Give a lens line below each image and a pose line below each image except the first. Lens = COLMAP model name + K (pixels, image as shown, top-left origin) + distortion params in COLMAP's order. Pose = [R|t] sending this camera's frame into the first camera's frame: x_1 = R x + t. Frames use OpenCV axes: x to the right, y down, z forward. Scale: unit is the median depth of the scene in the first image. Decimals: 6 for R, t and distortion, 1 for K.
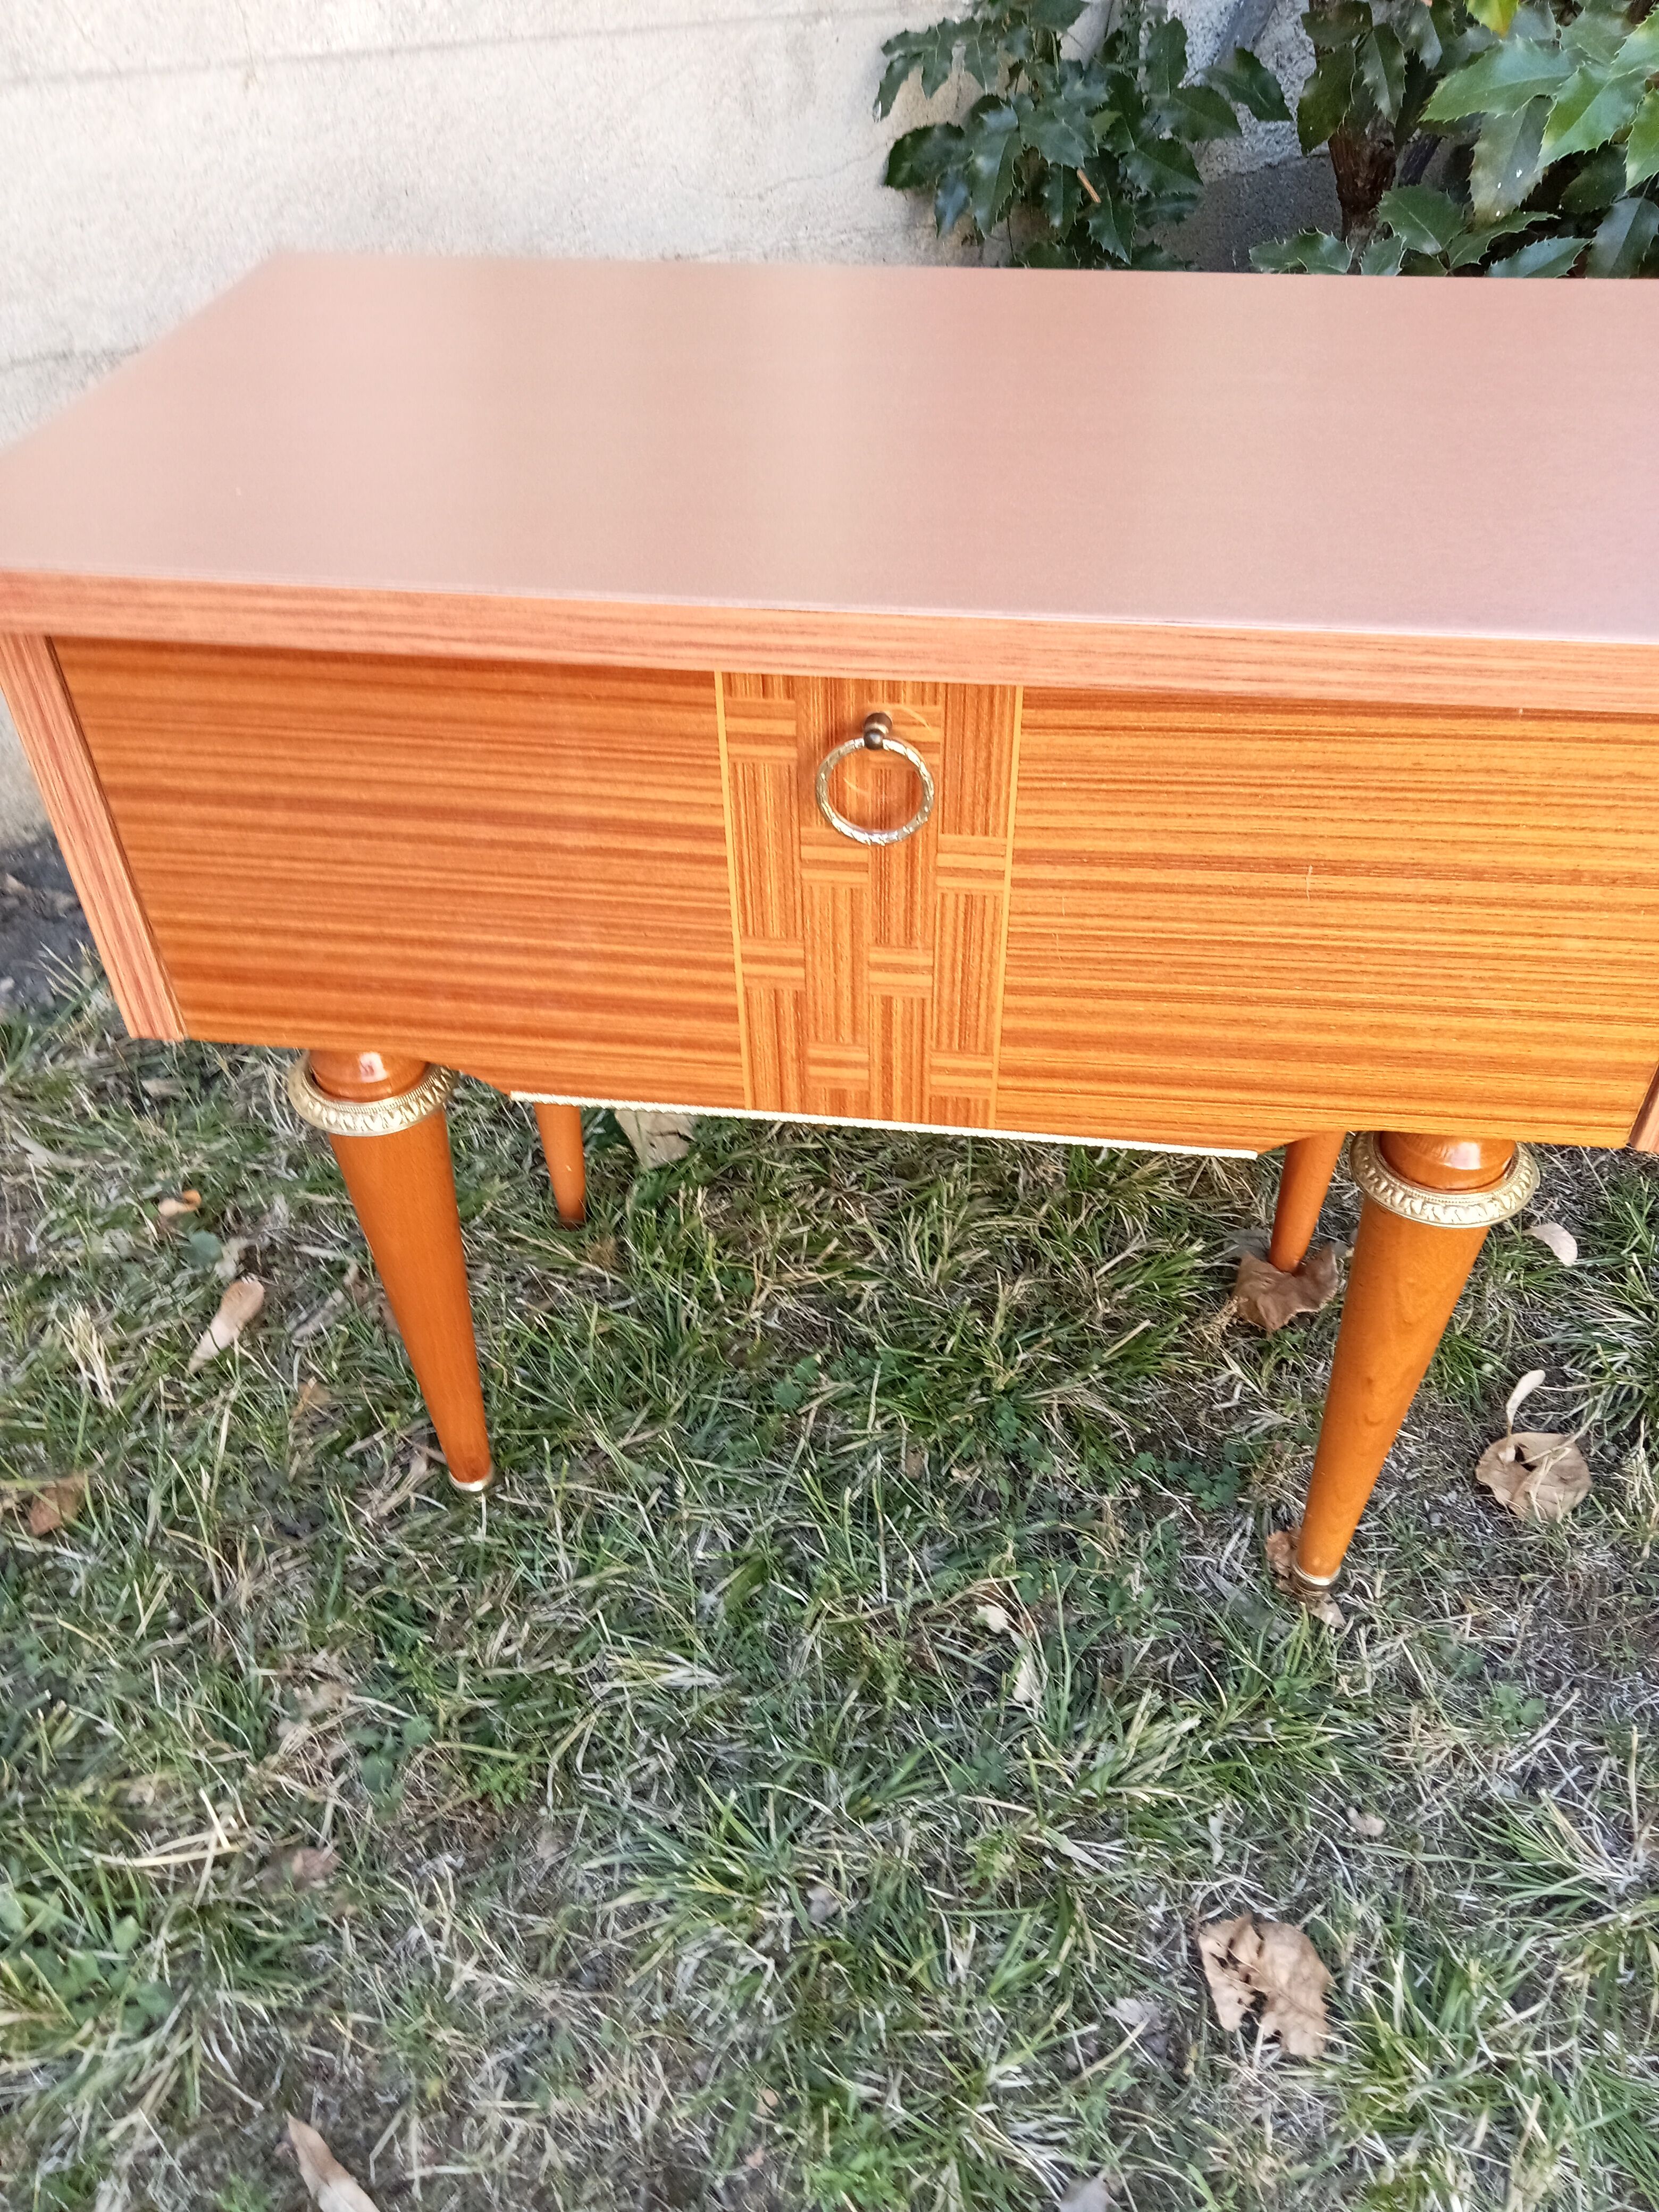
lens RADIAL K [[1725.1, 0, 805.0], [0, 1725.1, 1126.5], [0, 0, 1]] dist [0.023952, -0.034089]
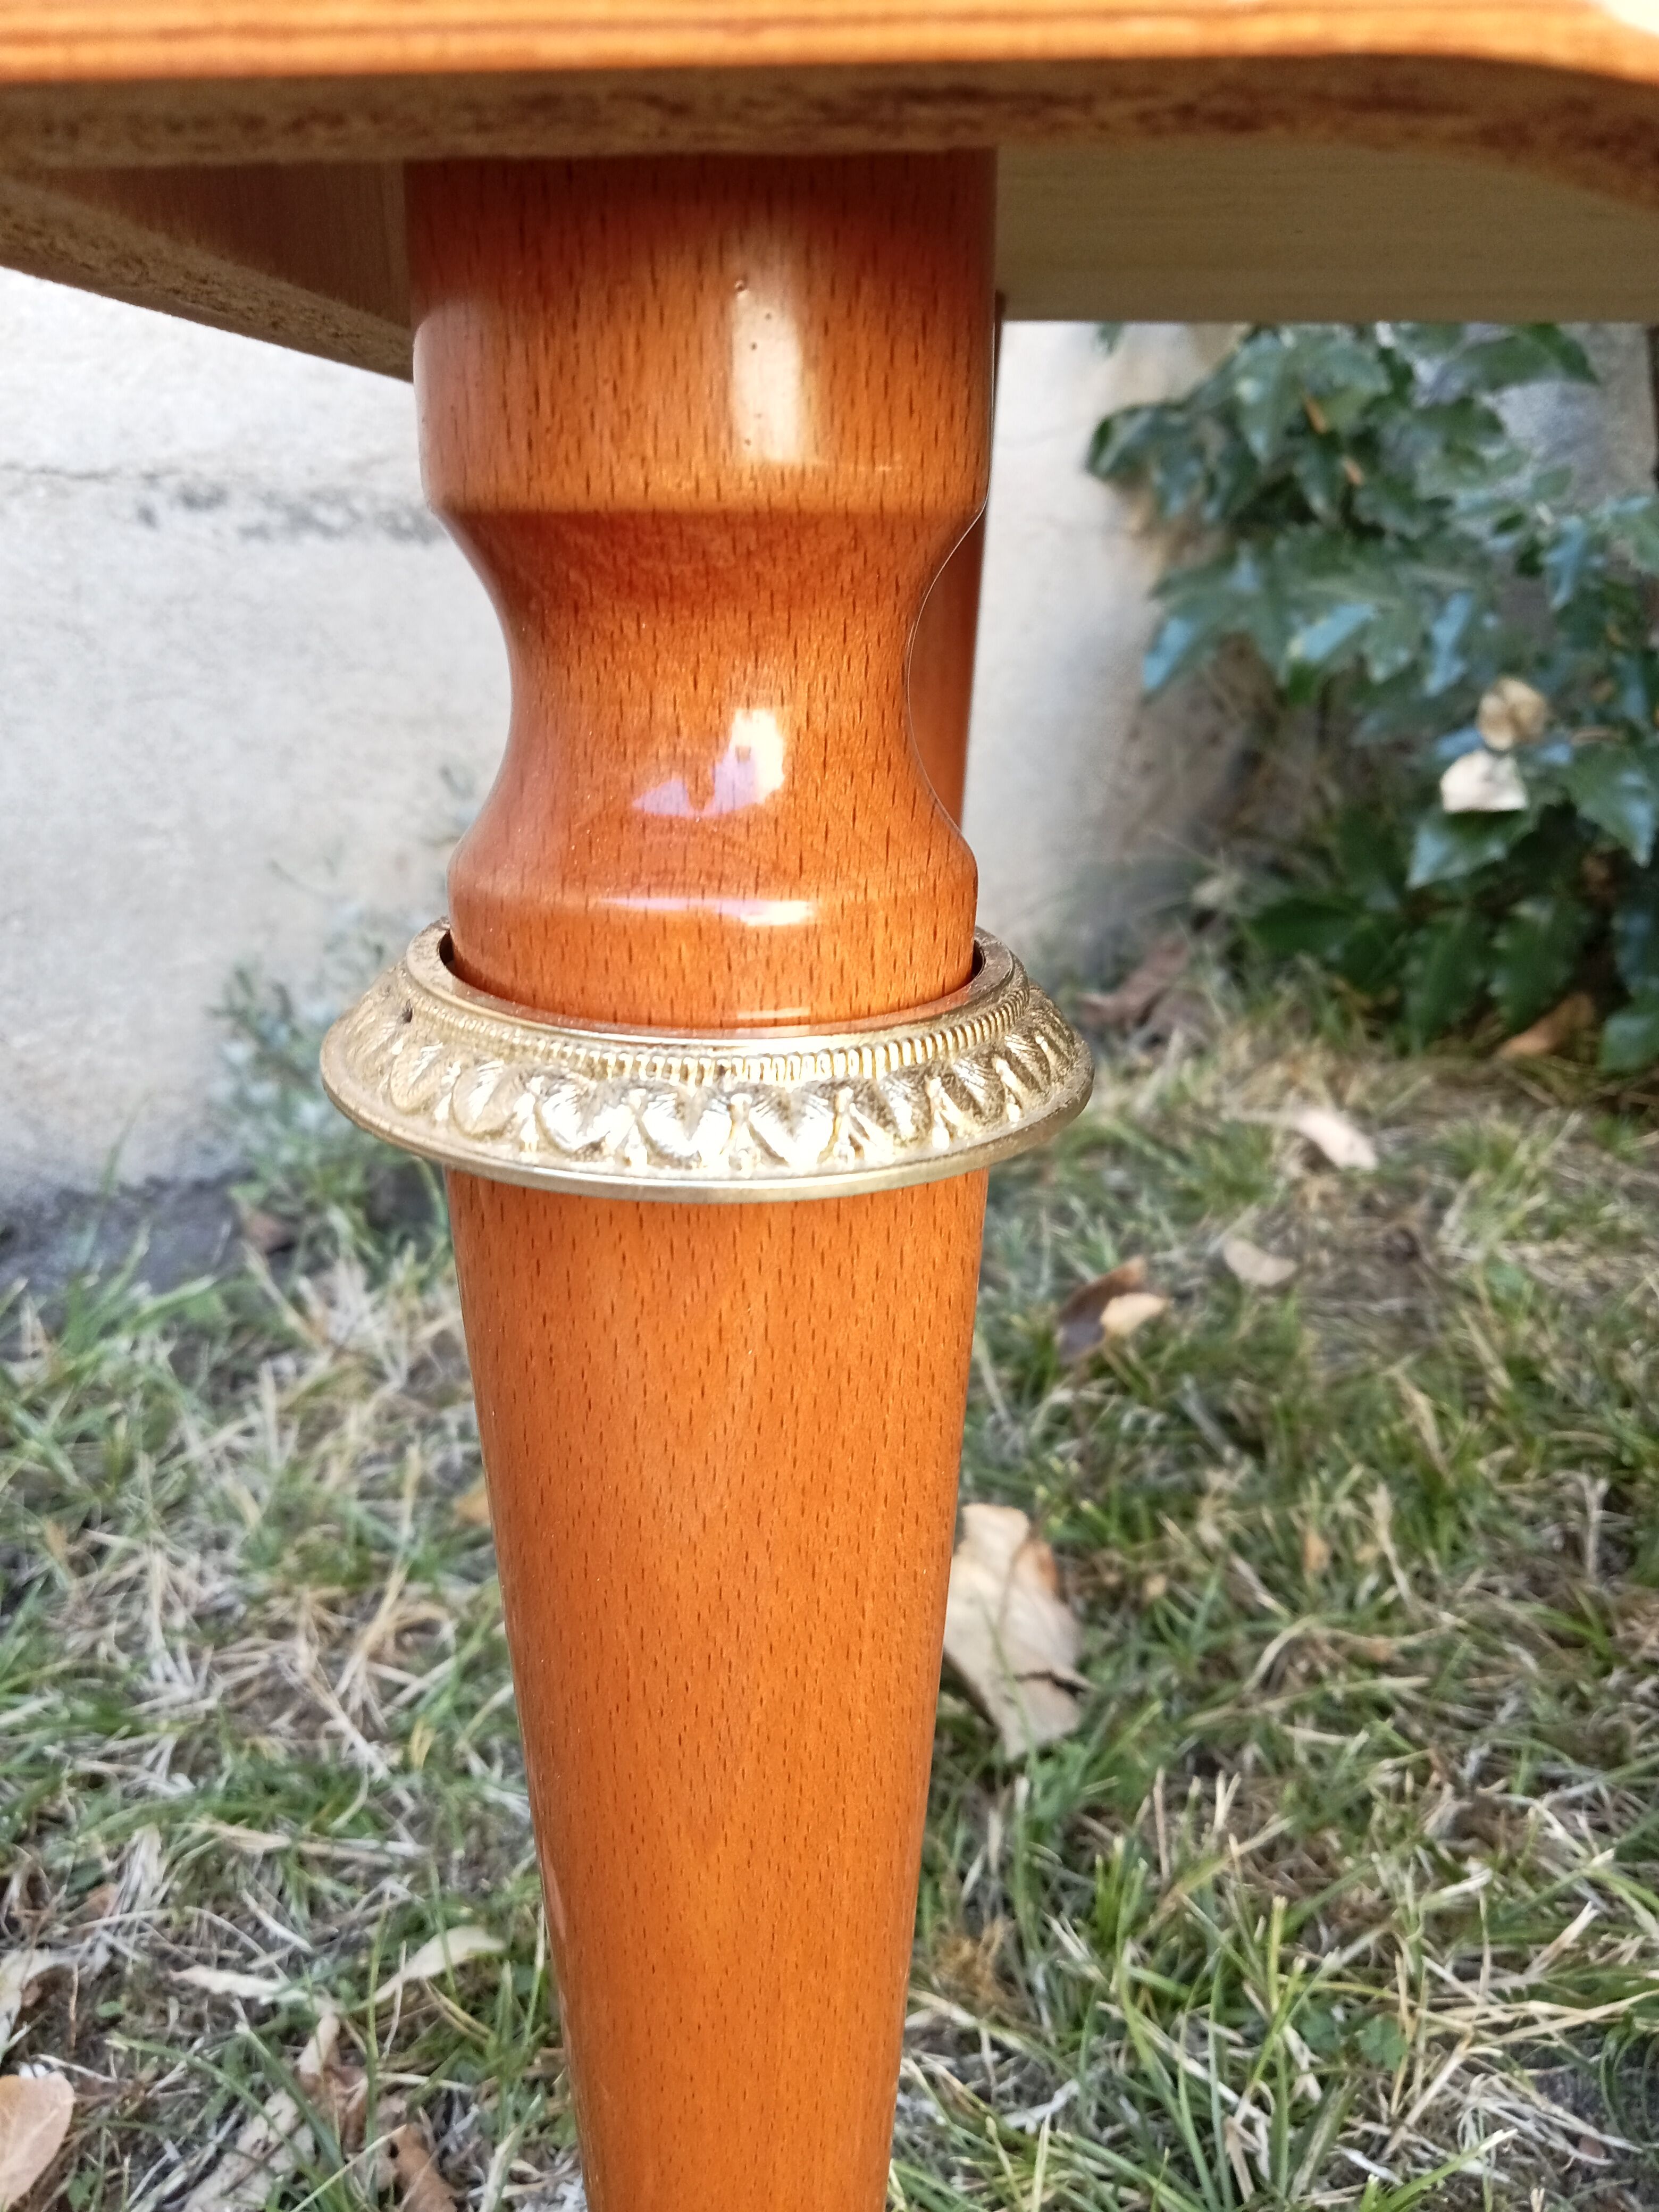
lens RADIAL K [[1725.1, 0, 808.4], [0, 1725.1, 1095.3], [0, 0, 1]] dist [0.023952, -0.034089]
pose [[0.997607, 0.011629, 0.068151, -0.239829], [0.017096, 0.913642, -0.406161, 0.067294], [-0.066989, 0.406354, 0.911257, 0.733042]]
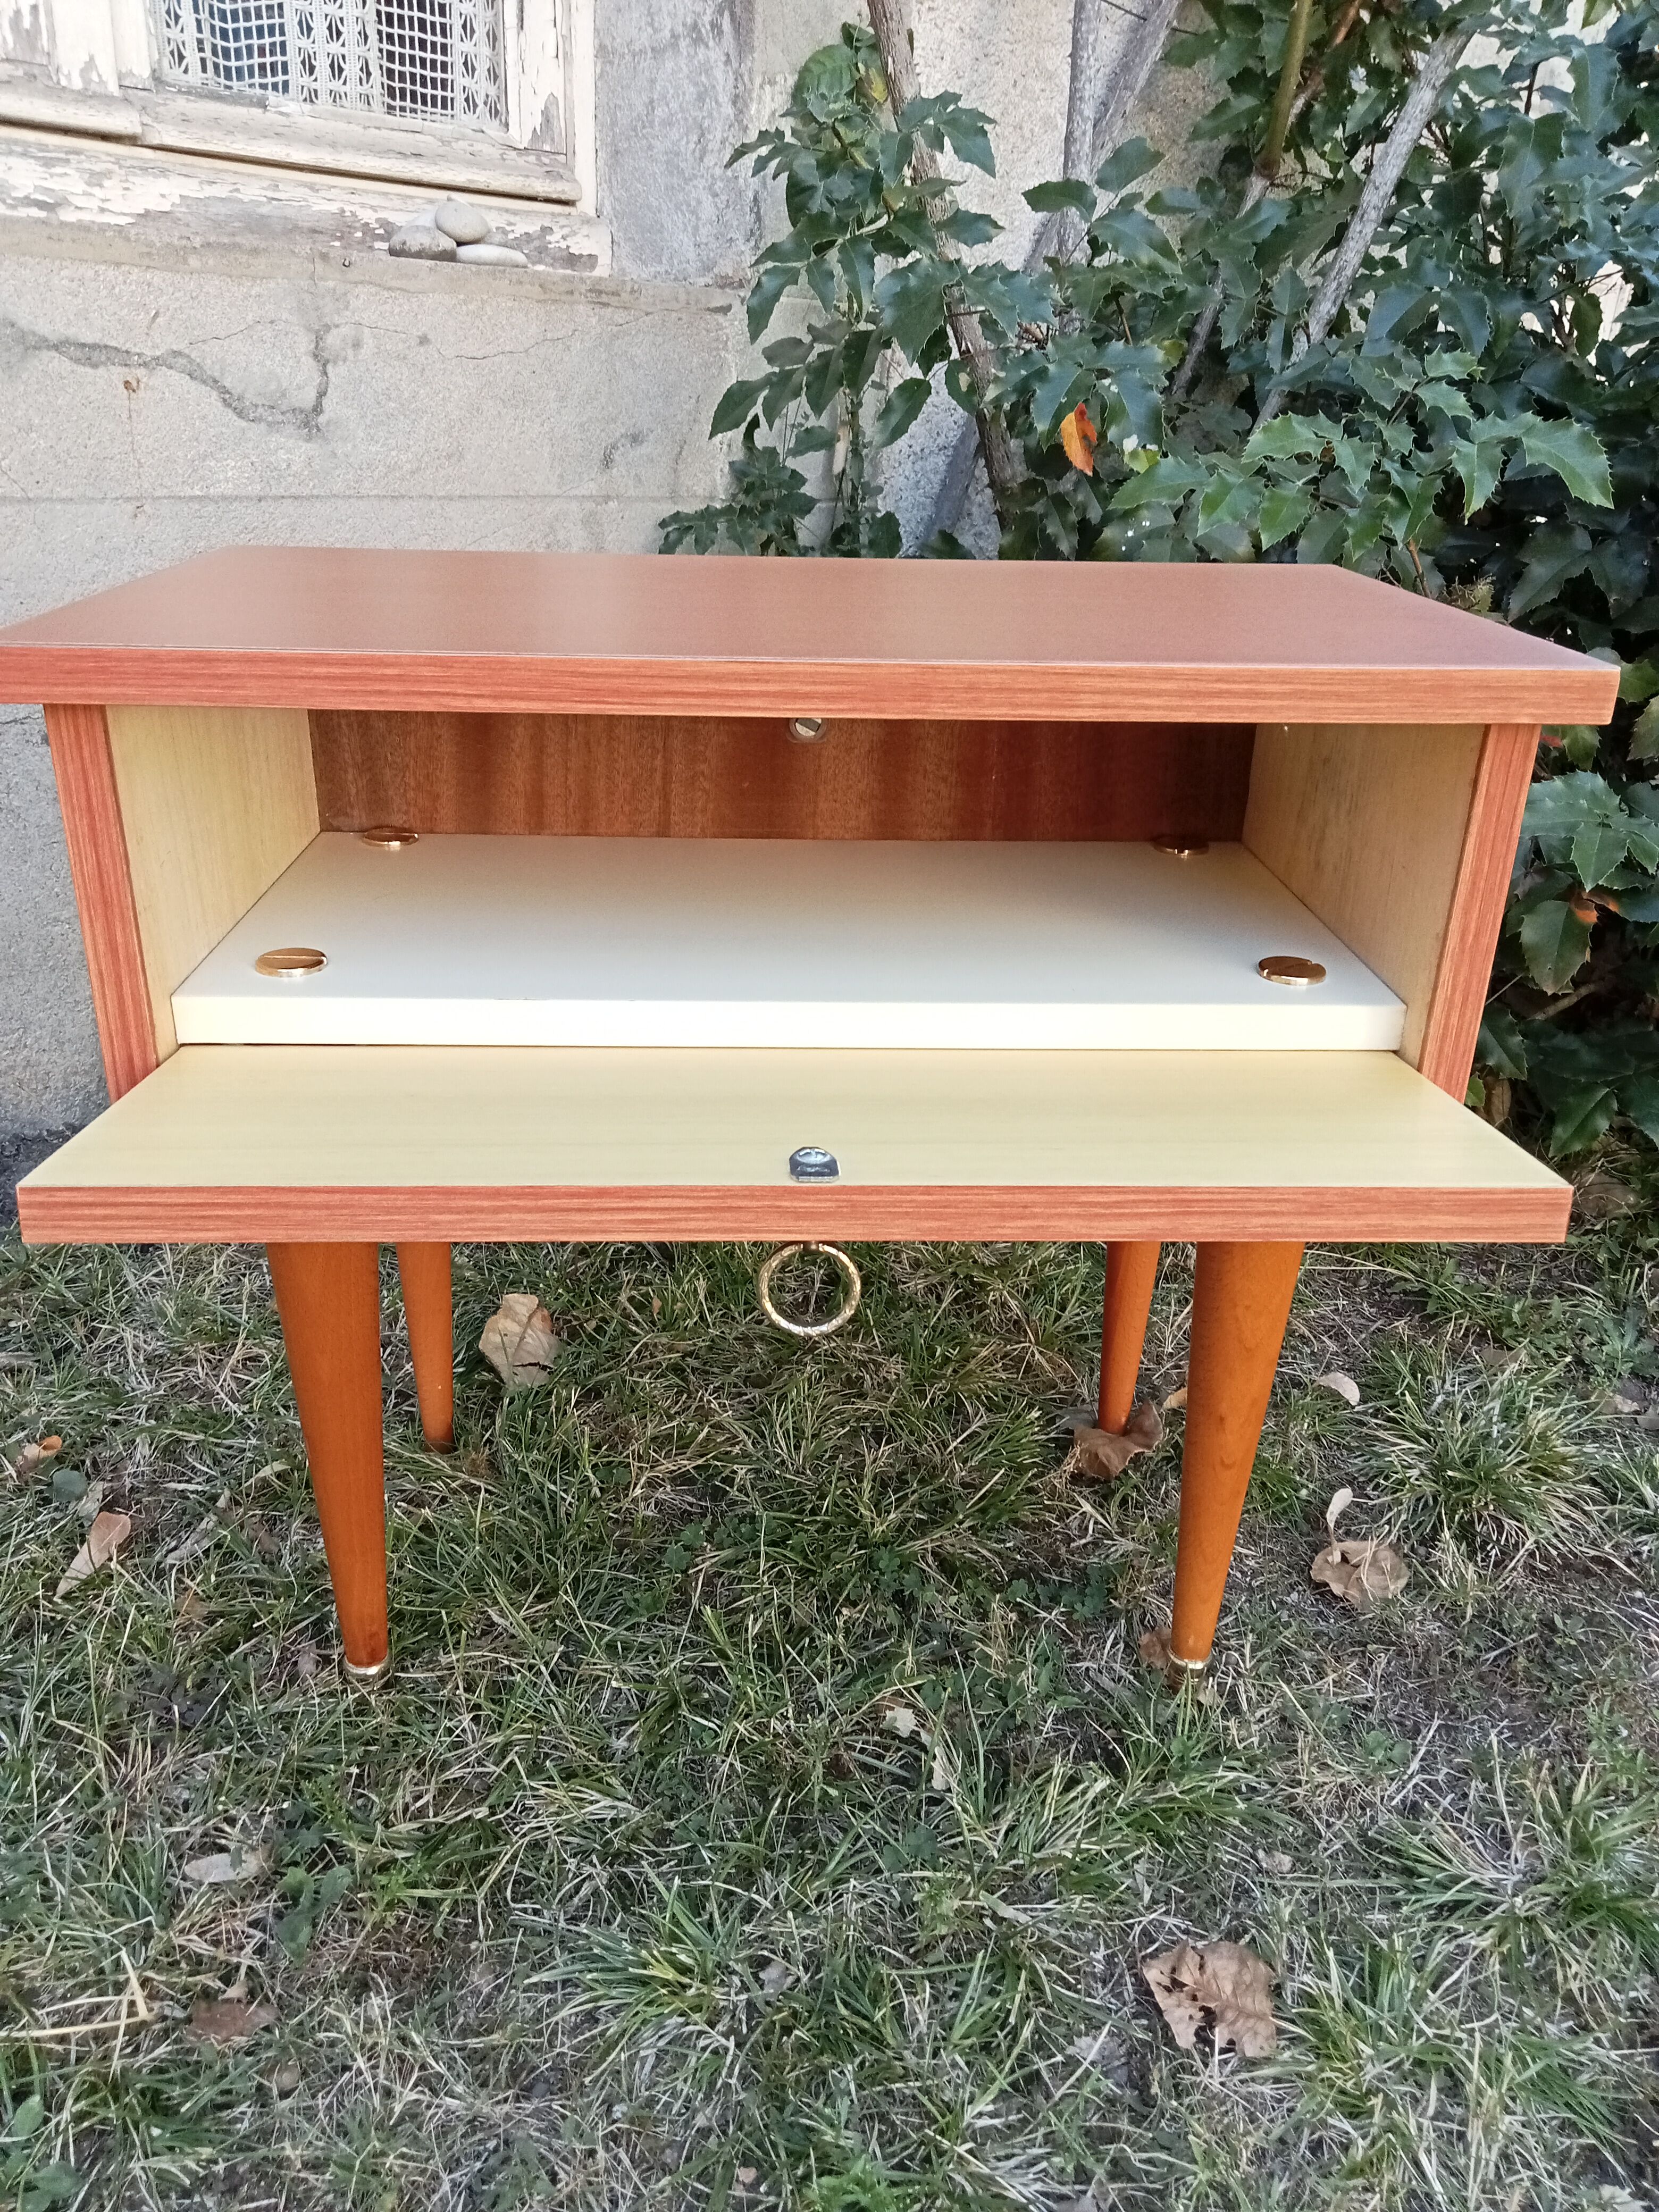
lens RADIAL K [[1725.1, 0, 806.2], [0, 1725.1, 1127.4], [0, 0, 1]] dist [0.023952, -0.034089]
pose [[0.985702, -0.028087, 0.166139, -0.117225], [0.075797, 0.954525, -0.288335, 0.253795], [-0.150486, 0.296805, 0.943006, -0.081164]]
